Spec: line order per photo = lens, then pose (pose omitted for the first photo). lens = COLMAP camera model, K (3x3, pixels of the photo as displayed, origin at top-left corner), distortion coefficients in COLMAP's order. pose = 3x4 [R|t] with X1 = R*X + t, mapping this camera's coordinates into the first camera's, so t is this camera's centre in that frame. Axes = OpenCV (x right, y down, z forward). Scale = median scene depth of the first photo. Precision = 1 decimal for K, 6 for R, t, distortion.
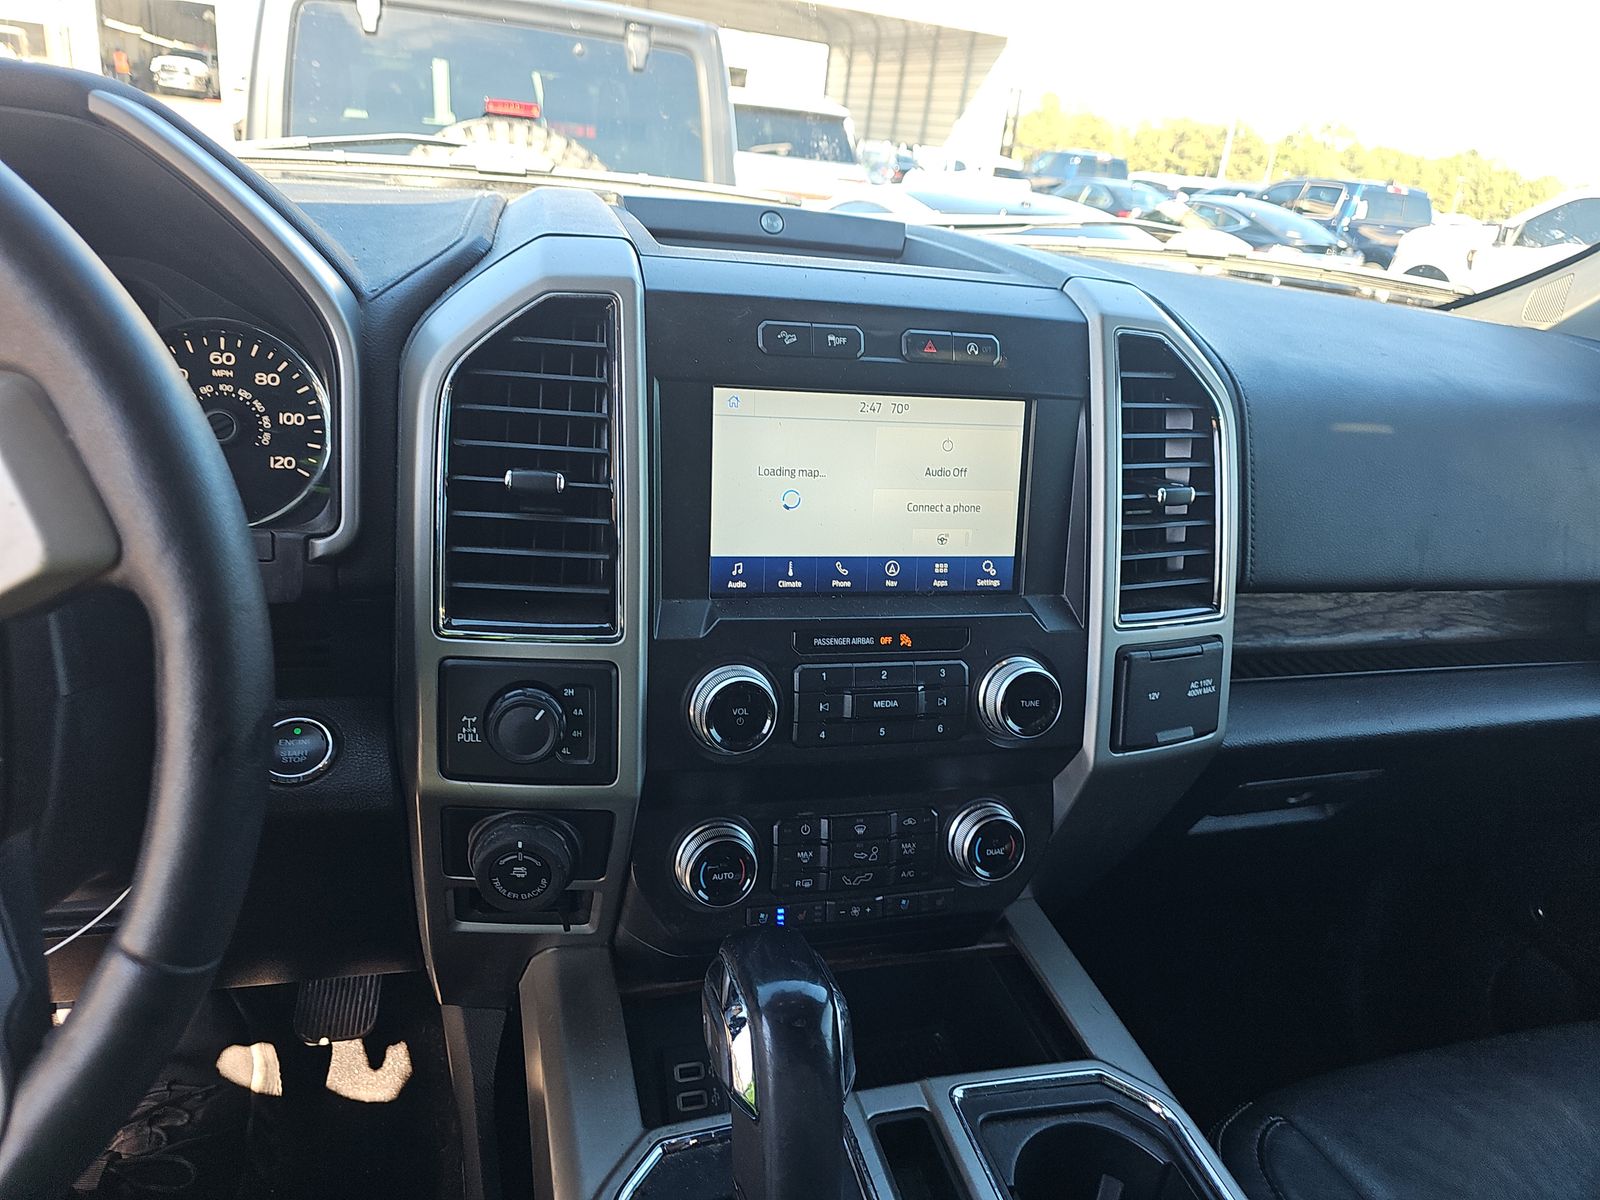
lens RADIAL K [[1059.9, 0, 768.4], [0, 1059.9, 598.8], [0, 0, 1]] dist [0.029624, -0.031128]
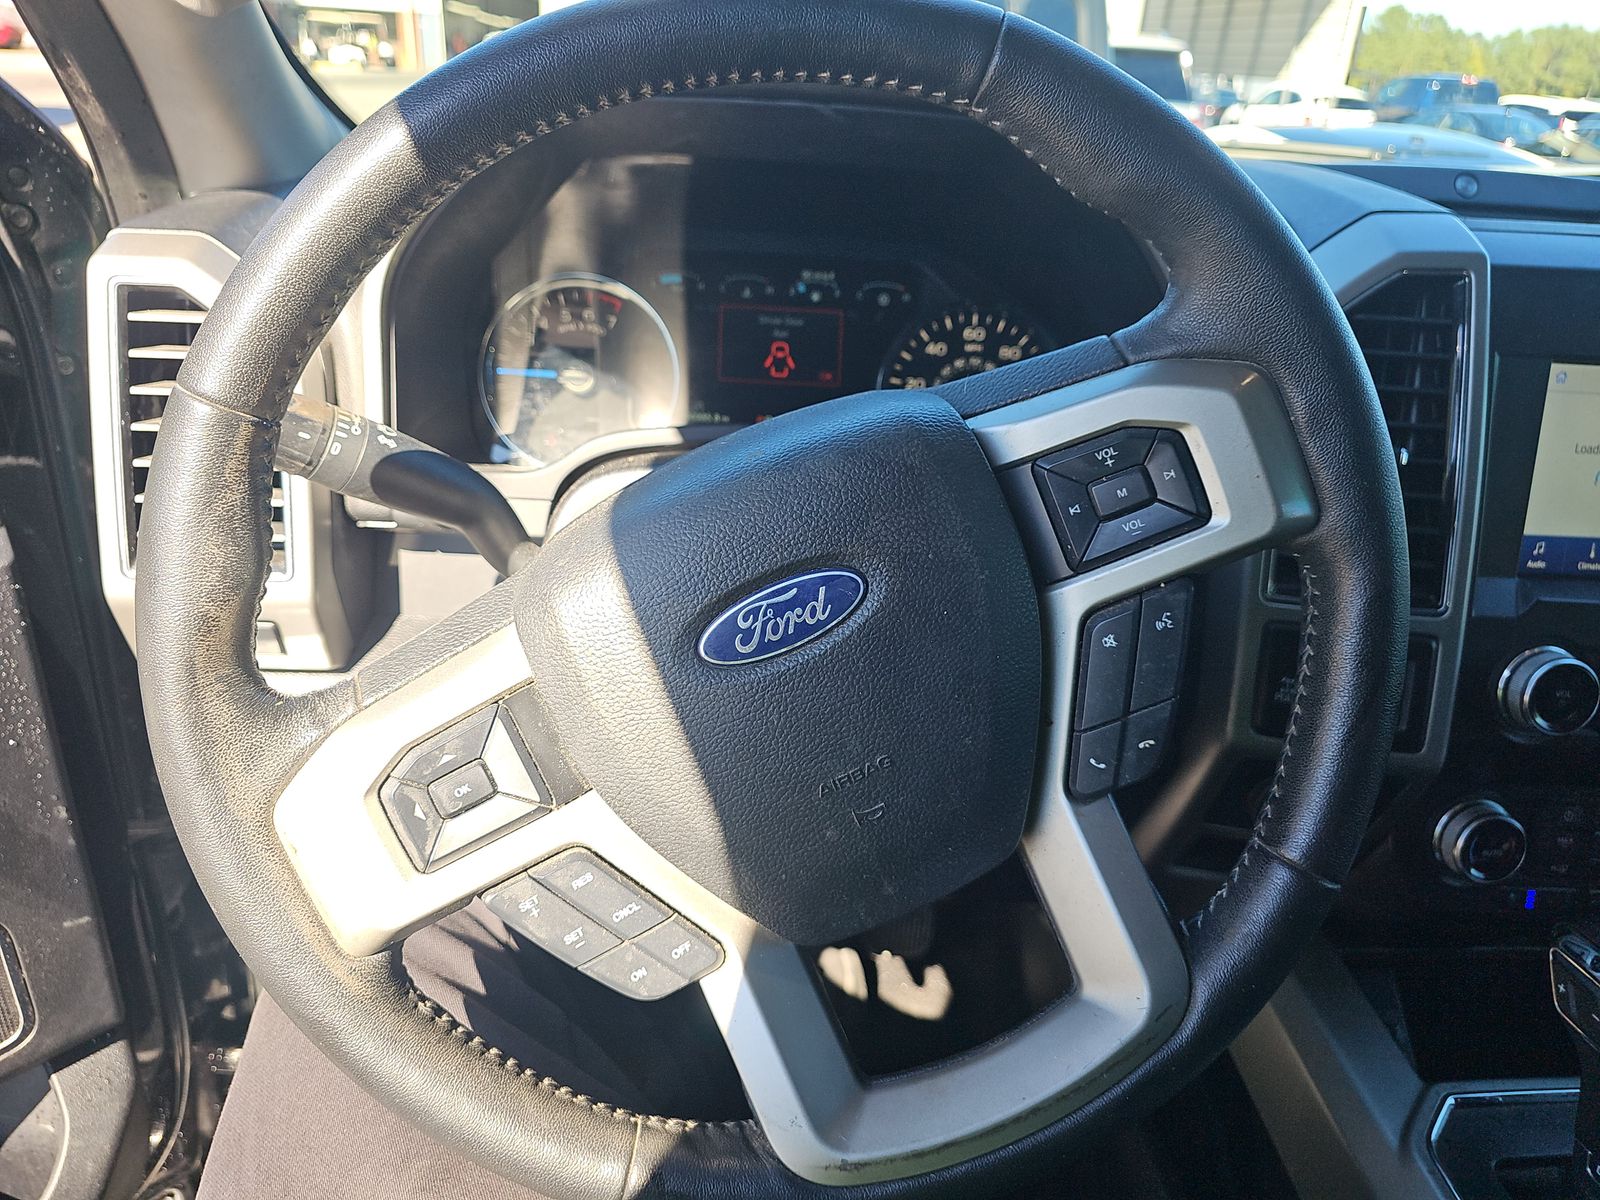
lens RADIAL K [[1059.9, 0, 793.5], [0, 1059.9, 607.9], [0, 0, 1]] dist [0.029624, -0.031128]
pose [[0.971255, 0.058506, -0.230739, -0.420219], [-0.047835, 0.997523, 0.051579, 0.008135], [0.233185, -0.039059, 0.971648, -0.114960]]
